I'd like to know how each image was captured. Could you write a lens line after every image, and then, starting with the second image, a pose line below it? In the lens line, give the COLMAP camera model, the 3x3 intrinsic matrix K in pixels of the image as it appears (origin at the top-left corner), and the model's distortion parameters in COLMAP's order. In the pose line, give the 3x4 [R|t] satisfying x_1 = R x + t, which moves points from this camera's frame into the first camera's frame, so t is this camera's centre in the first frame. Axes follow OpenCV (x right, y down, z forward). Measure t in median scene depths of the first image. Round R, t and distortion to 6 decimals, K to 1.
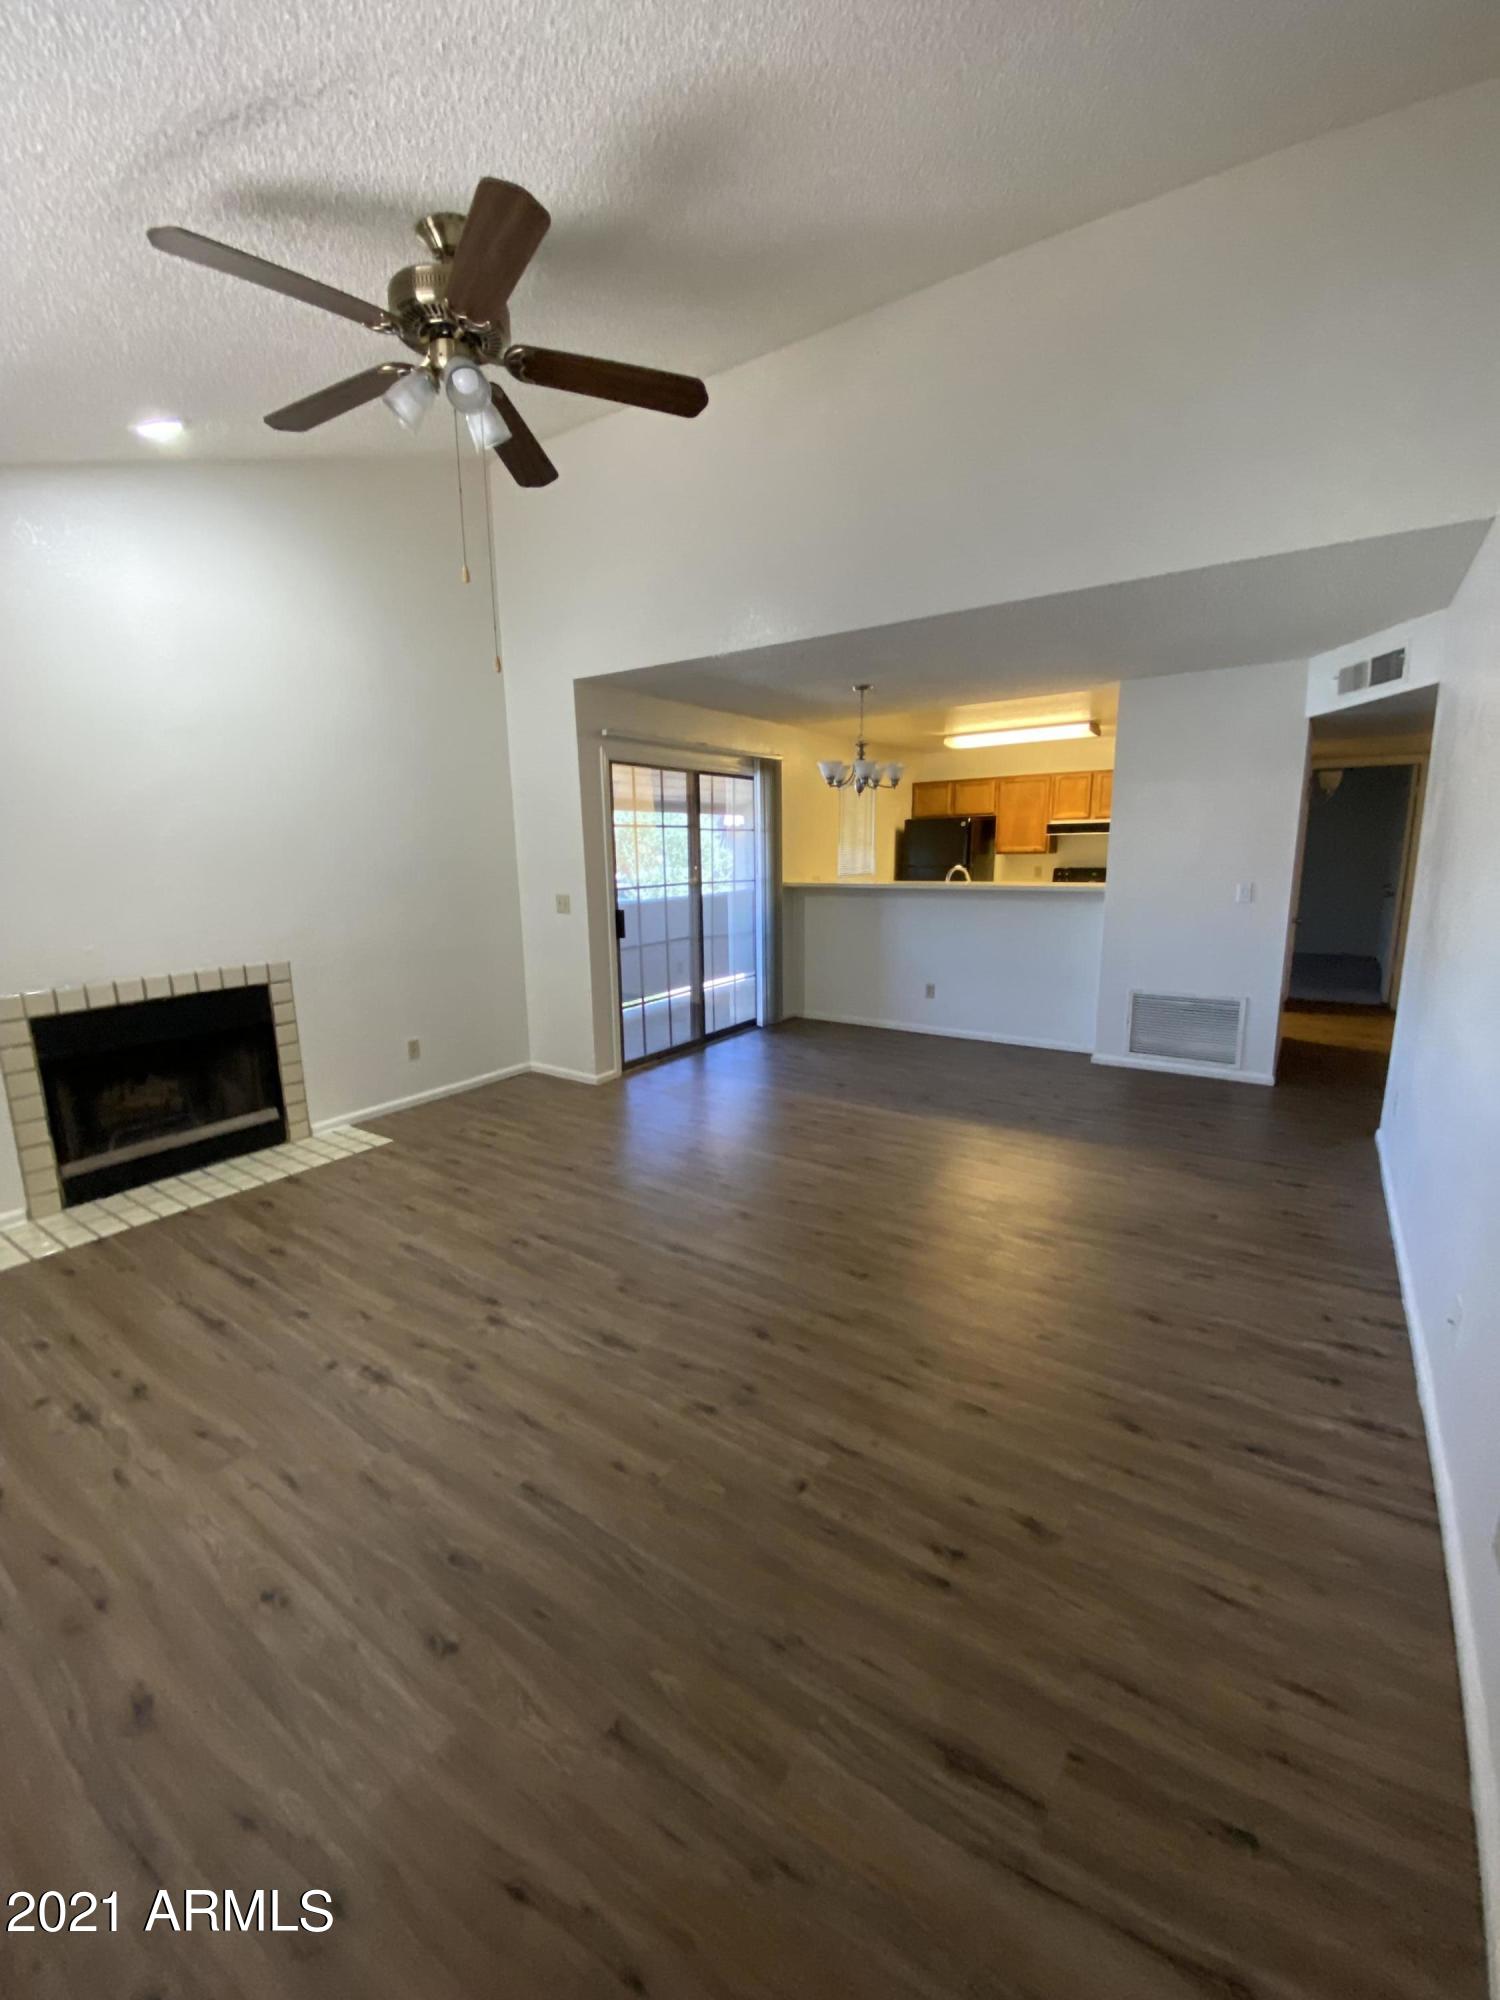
lens RADIAL K [[810.8, 0, 742.2], [0, 810.8, 995.2], [0, 0, 1]] dist [-0.003739, -0.001578]
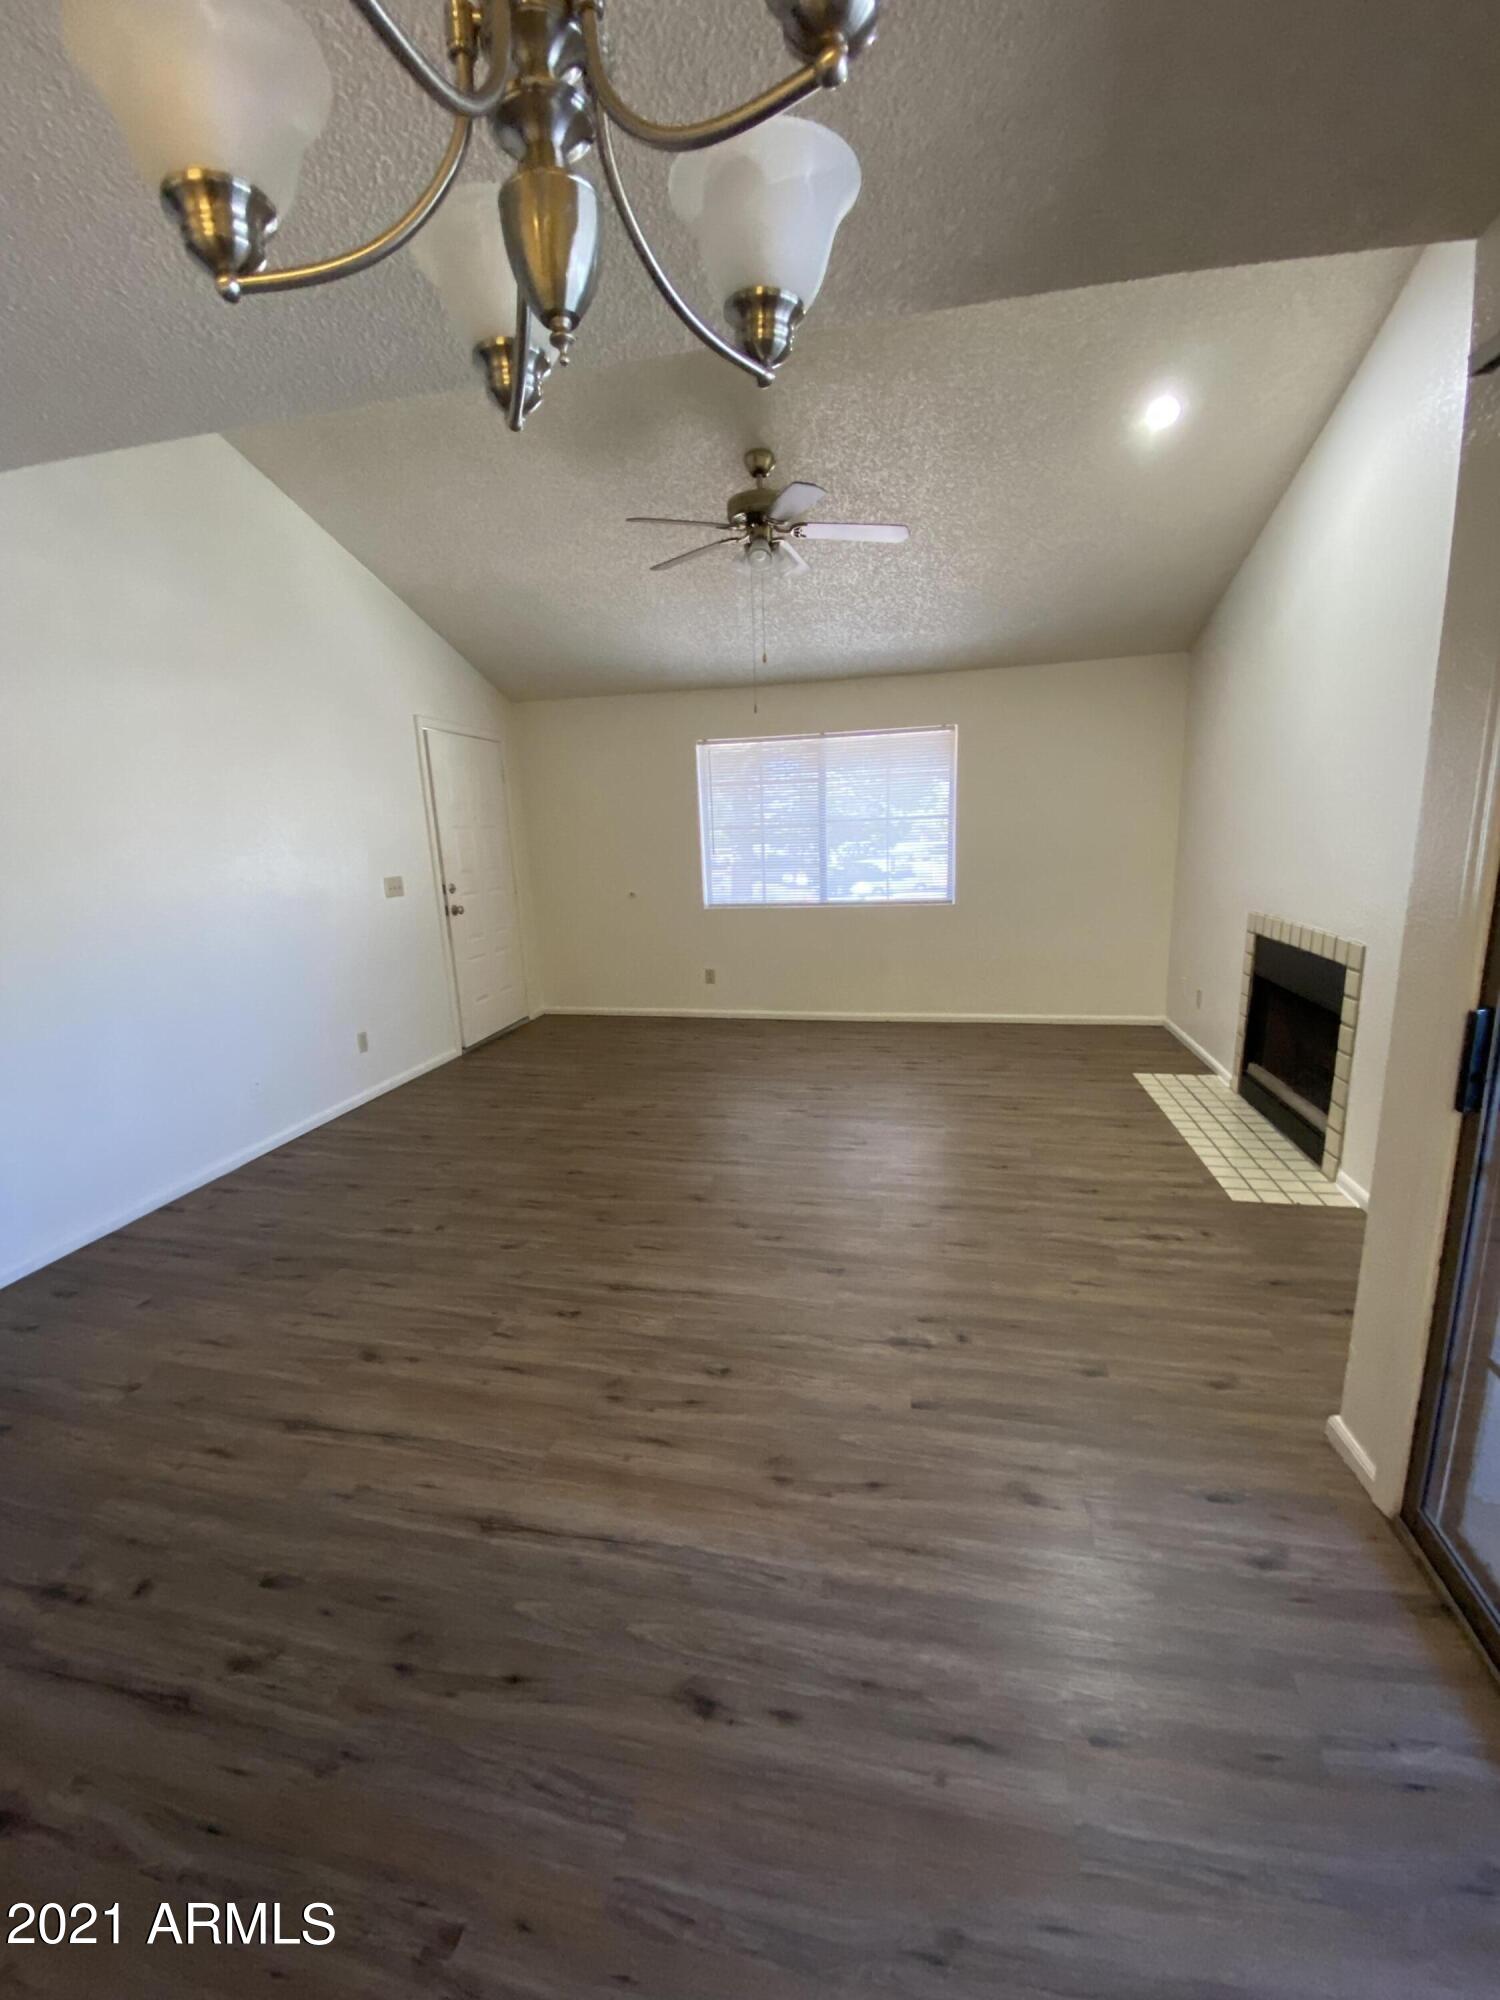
lens RADIAL K [[810.8, 0, 744.8], [0, 810.8, 999.3], [0, 0, 1]] dist [-0.003739, -0.001578]
pose [[-0.926312, 0.123165, -0.356058, 0.230557], [-0.023958, 0.923889, 0.381911, -0.277371], [0.375996, 0.362299, -0.852858, 1.522287]]
